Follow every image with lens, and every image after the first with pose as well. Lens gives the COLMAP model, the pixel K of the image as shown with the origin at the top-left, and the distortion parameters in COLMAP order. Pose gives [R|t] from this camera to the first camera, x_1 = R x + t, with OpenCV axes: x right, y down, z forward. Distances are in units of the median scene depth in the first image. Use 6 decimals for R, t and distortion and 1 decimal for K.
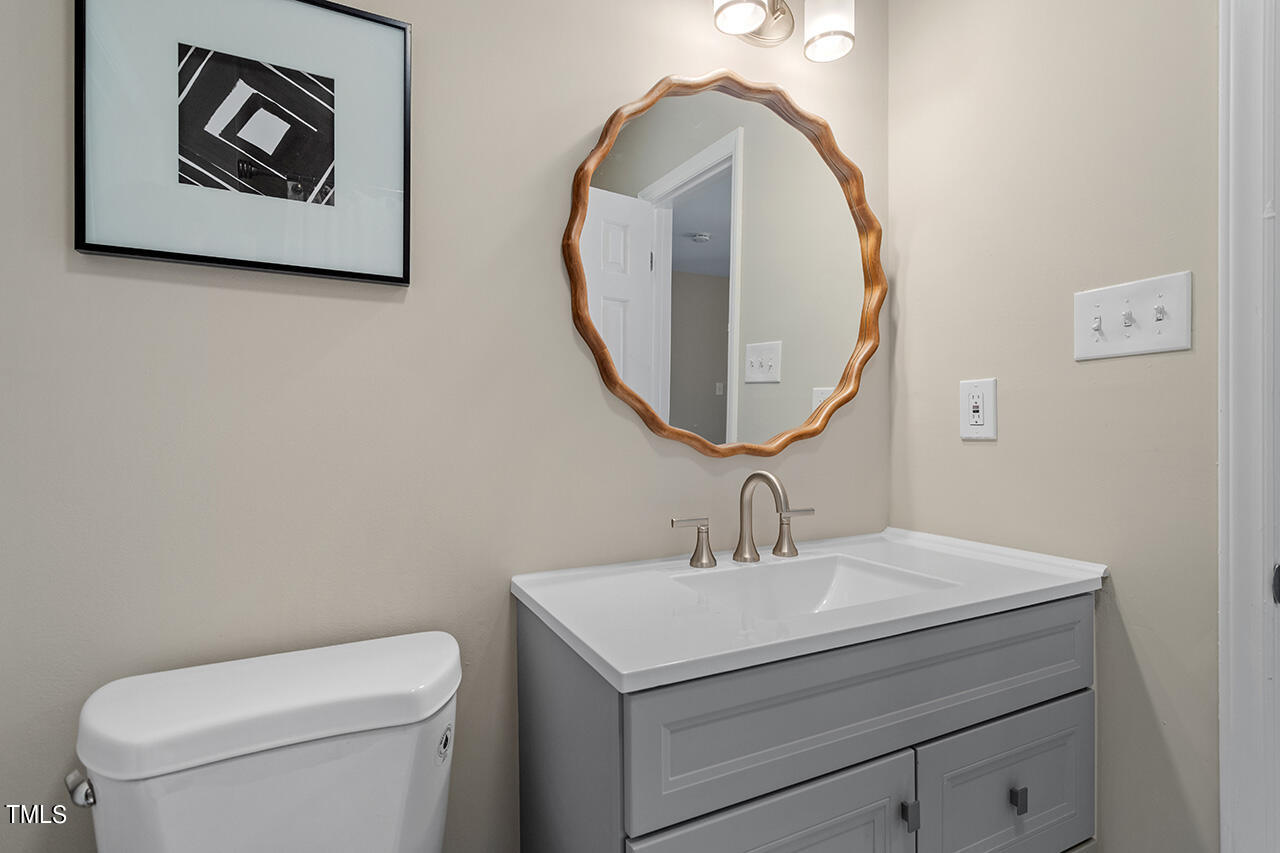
lens RADIAL K [[611.3, 0, 637.7], [0, 611.3, 436.0], [0, 0, 1]] dist [0.005706, -0.000044]
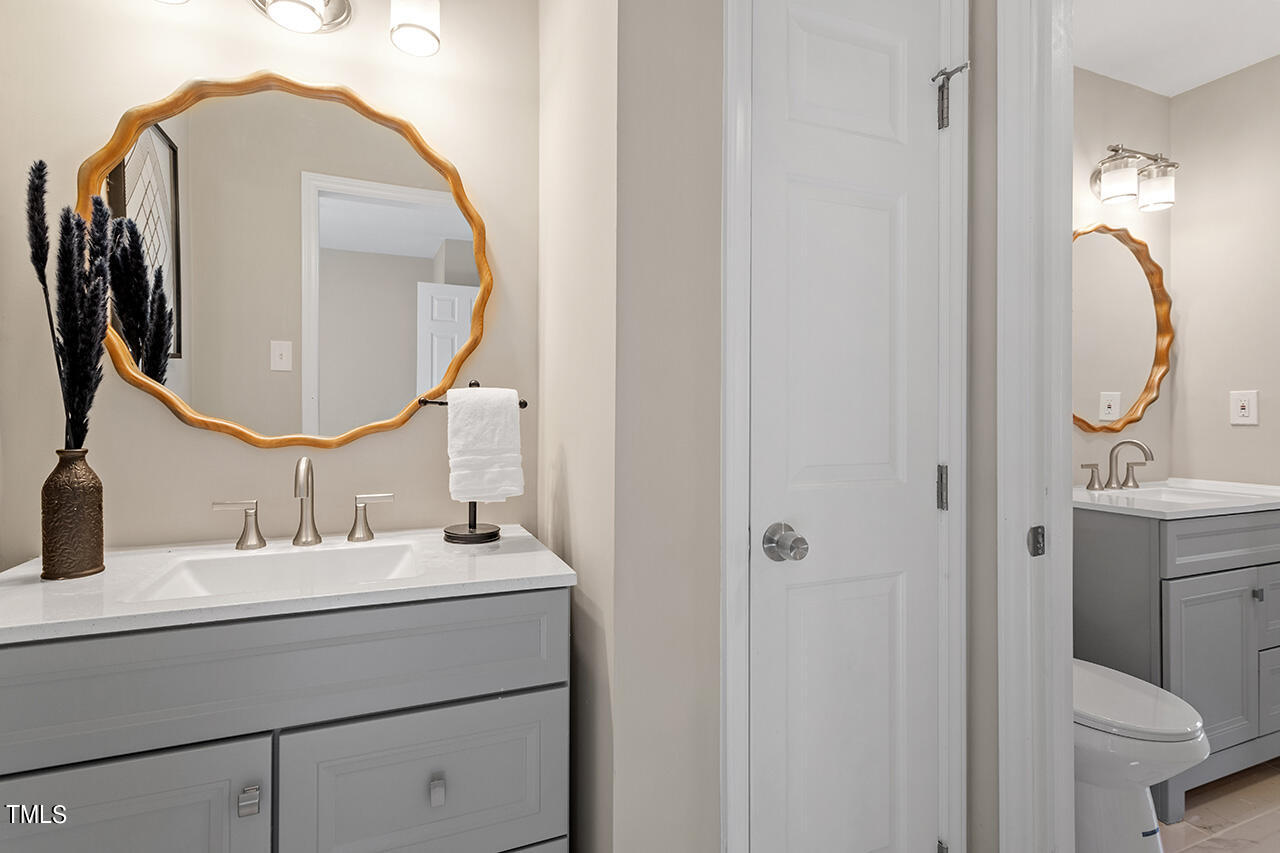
lens RADIAL K [[611.3, 0, 641.9], [0, 611.3, 414.5], [0, 0, 1]] dist [0.005706, -0.000044]
pose [[0.998324, 0.017710, -0.055102, -1.010843], [-0.018862, 0.999613, -0.020470, 0.041655], [0.054718, 0.021475, 0.998271, -0.812226]]
